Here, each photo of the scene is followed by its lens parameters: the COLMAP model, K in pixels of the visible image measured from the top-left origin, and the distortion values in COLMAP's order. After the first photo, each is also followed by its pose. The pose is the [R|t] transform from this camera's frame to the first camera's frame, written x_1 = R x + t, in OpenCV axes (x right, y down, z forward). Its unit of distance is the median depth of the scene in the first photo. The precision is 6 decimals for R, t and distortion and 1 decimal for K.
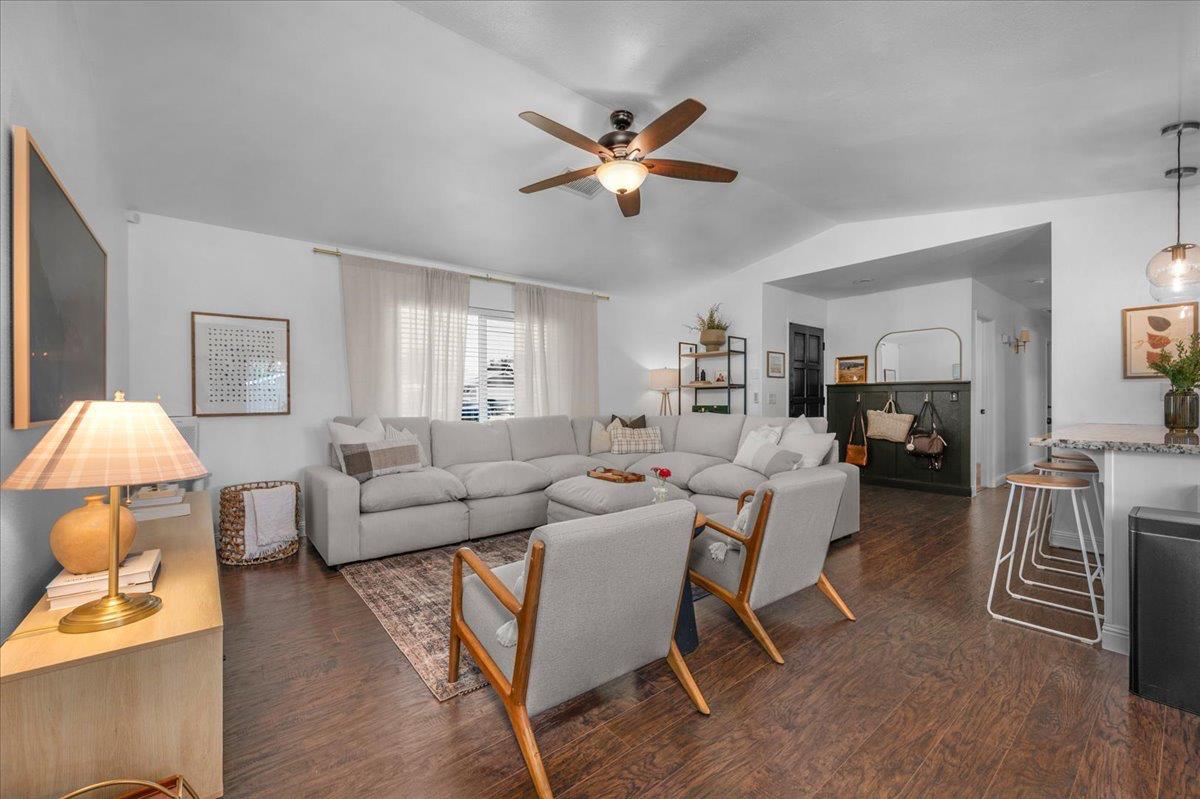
lens RADIAL K [[479.0, 0, 601.3], [0, 479.0, 400.1], [0, 0, 1]] dist [0.002692, -0.000158]
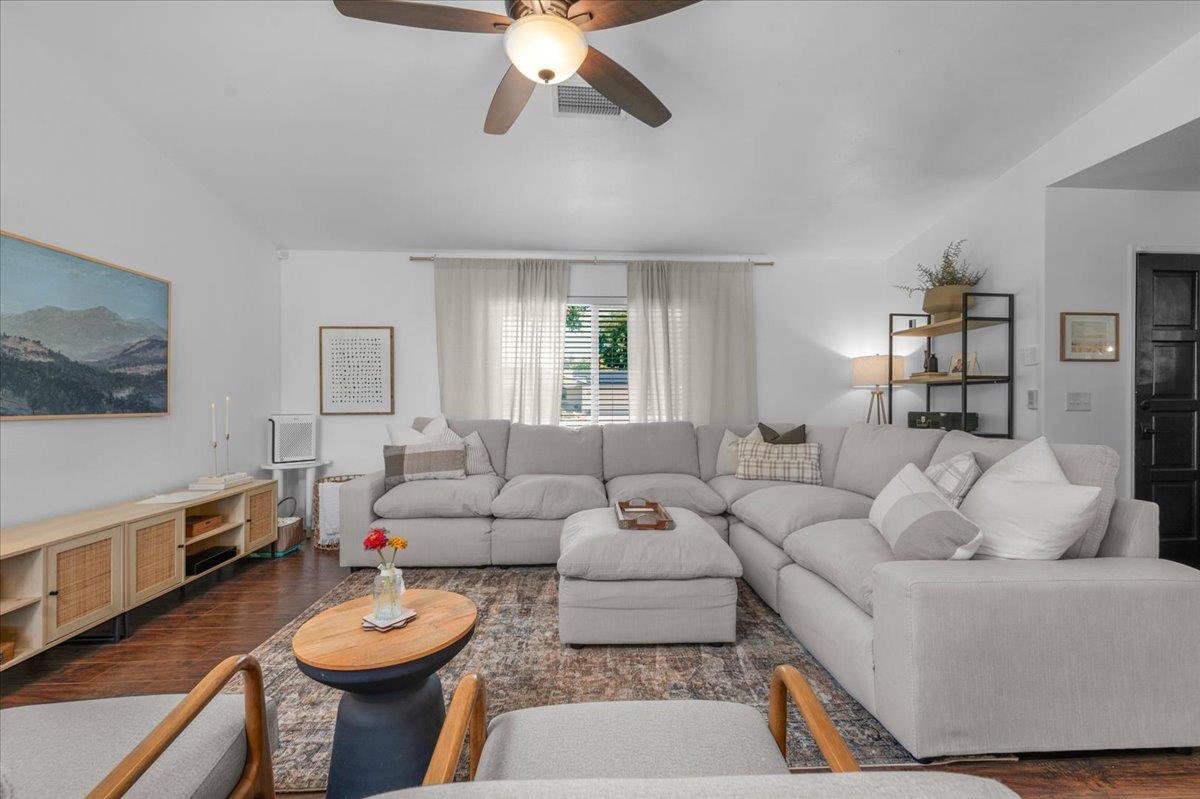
lens RADIAL K [[479.0, 0, 599.9], [0, 479.0, 400.2], [0, 0, 1]] dist [0.002692, -0.000158]
pose [[0.811297, 0.002631, -0.584628, 0.259333], [-0.003630, 0.999993, -0.000536, -0.002459], [0.584622, 0.002557, 0.811302, 0.284732]]
